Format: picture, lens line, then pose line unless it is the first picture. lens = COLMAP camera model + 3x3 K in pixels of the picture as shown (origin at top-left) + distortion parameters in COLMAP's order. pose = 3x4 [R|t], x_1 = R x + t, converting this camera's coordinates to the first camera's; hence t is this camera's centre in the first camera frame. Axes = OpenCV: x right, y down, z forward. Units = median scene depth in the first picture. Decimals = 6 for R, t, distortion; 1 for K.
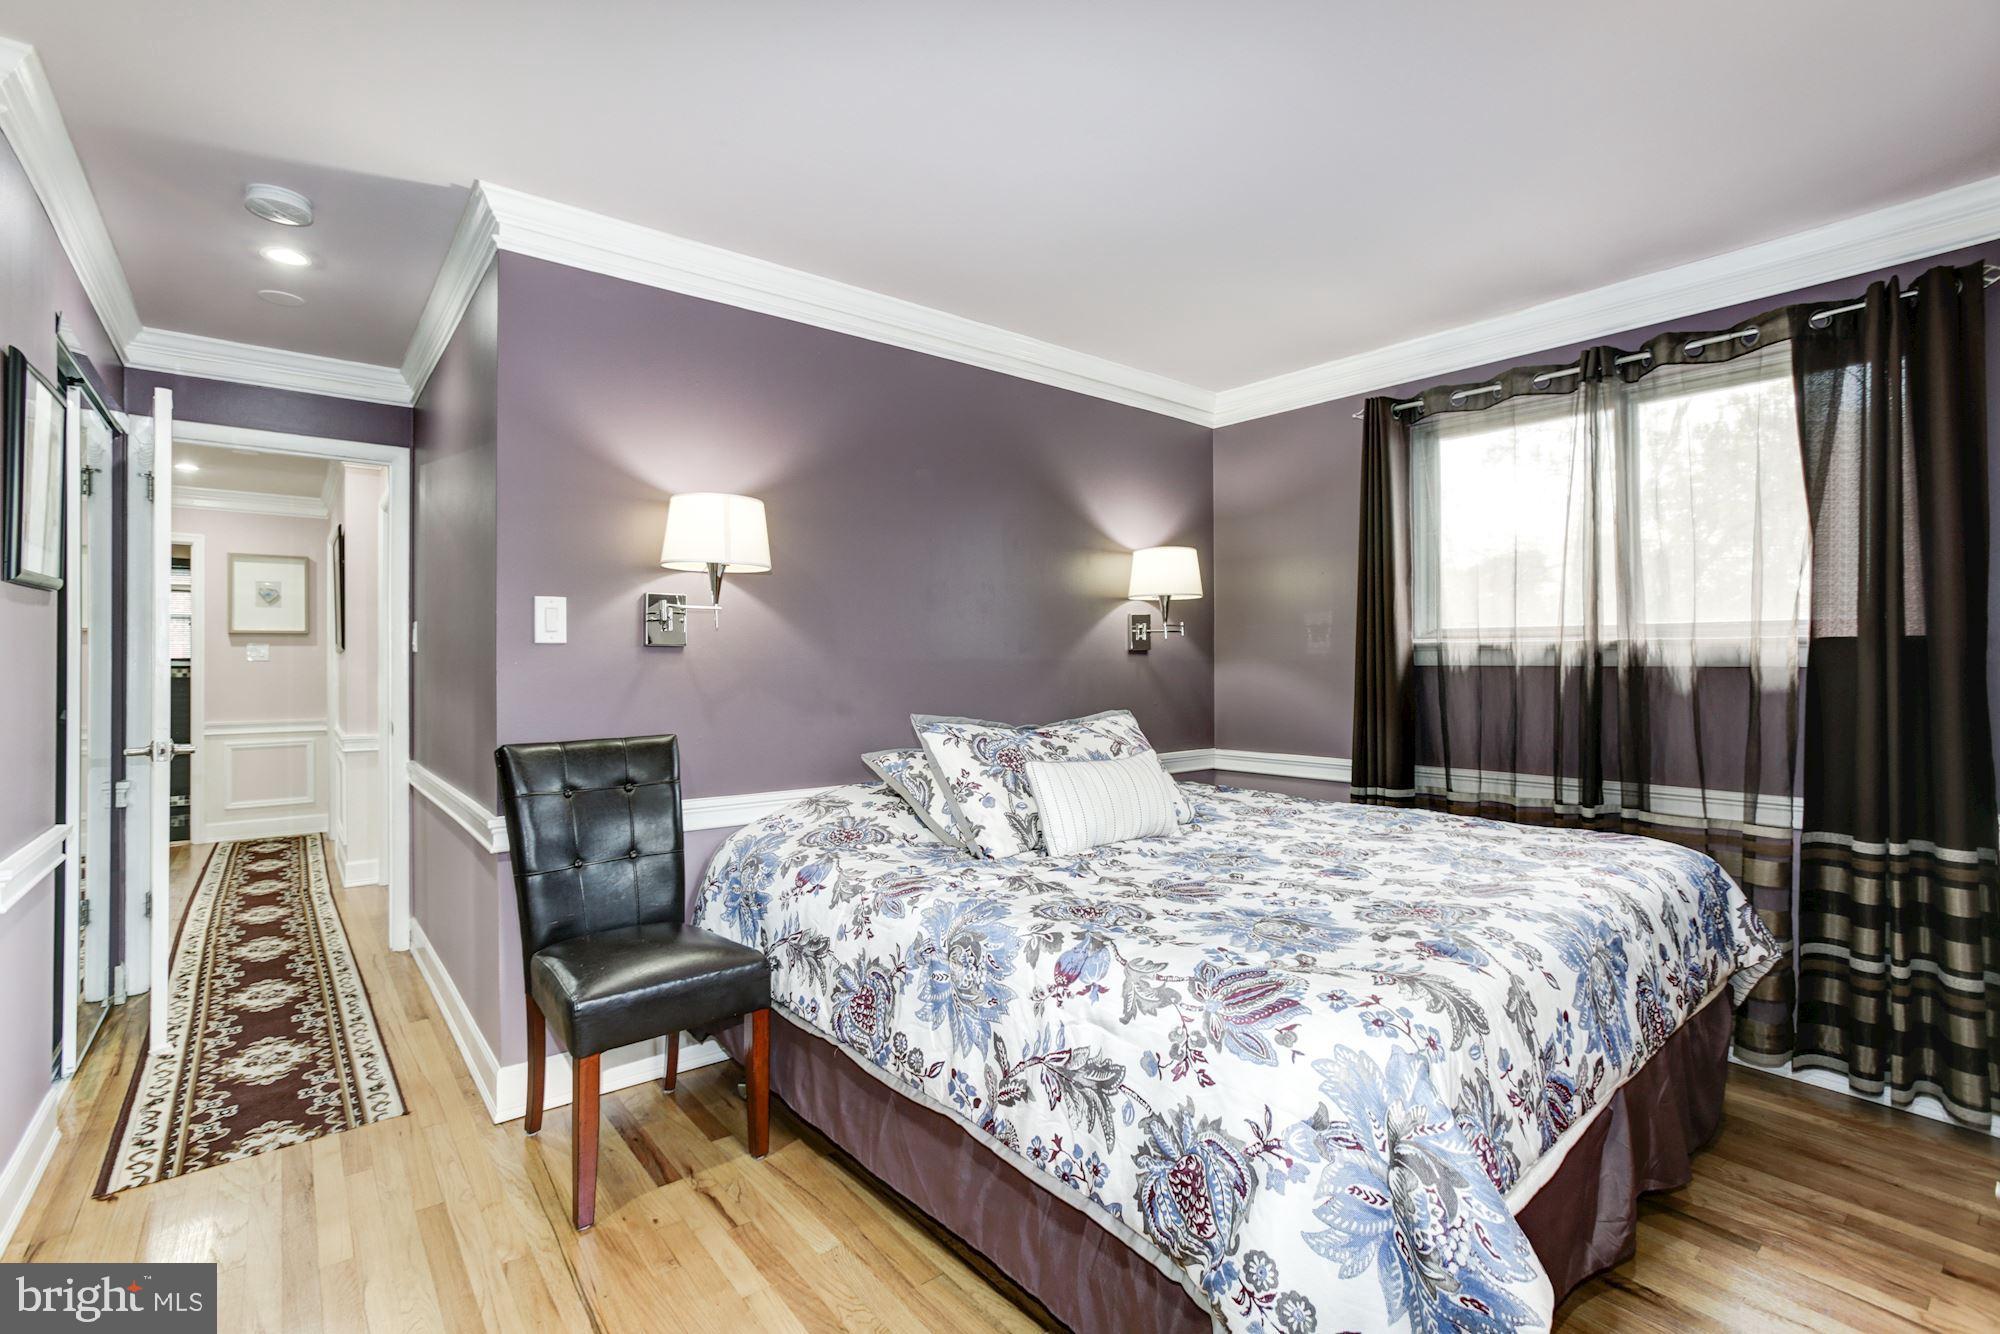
lens RADIAL K [[961.6, 0, 1025.7], [0, 961.6, 649.9], [0, 0, 1]] dist [-0.029953, 0.026679]
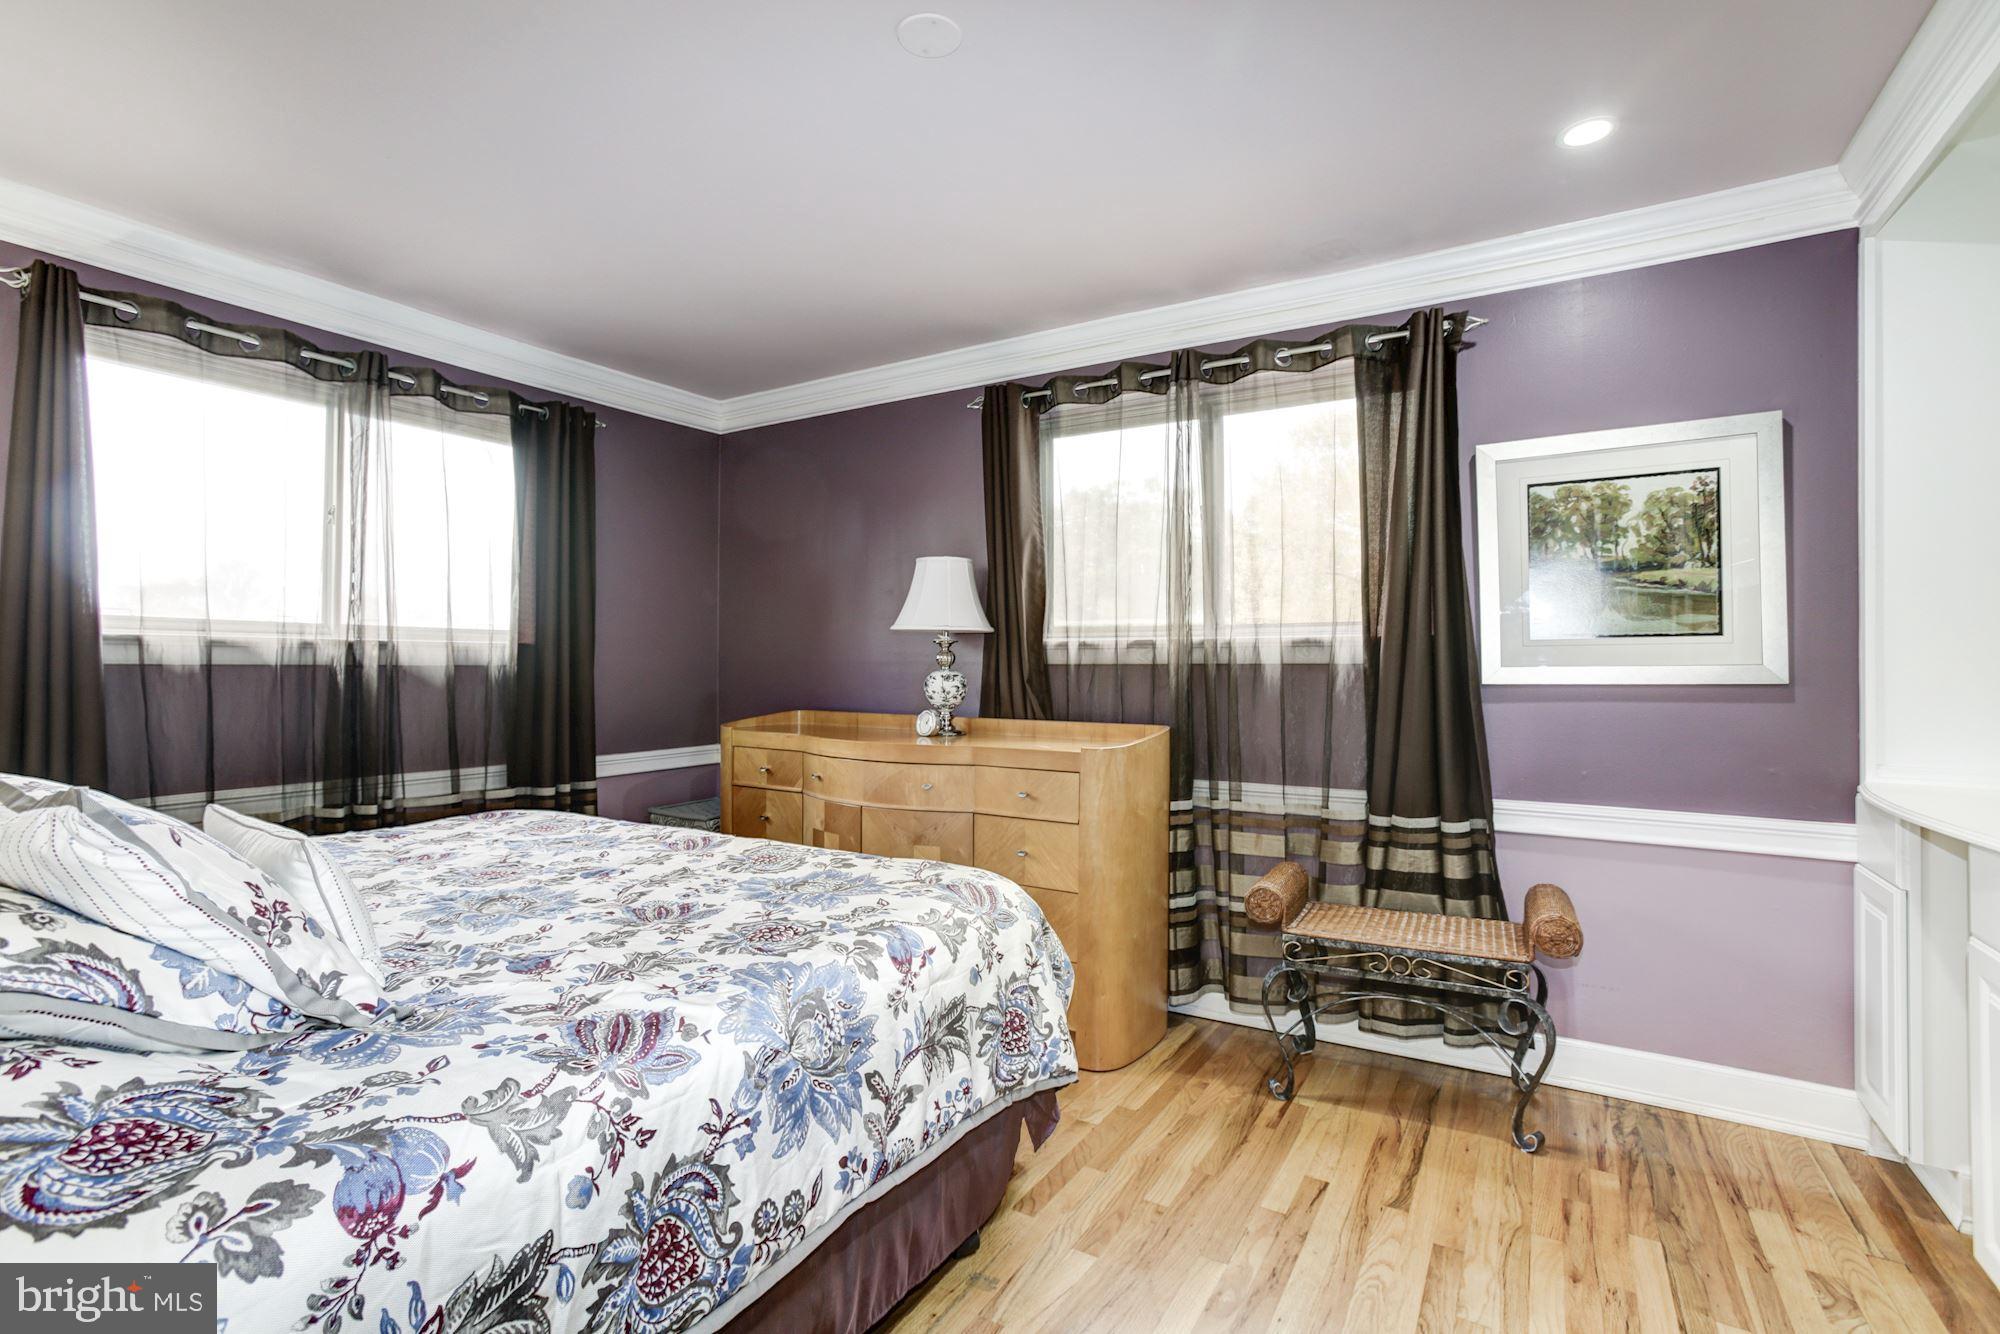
lens RADIAL K [[906.9, 0, 983.3], [0, 906.9, 628.5], [0, 0, 1]] dist [-0.002912, 0.000489]
pose [[-0.306082, 0.033460, 0.951417, -0.811444], [-0.016903, 0.999034, -0.040573, 0.009948], [-0.951855, -0.028501, -0.305221, 1.056255]]
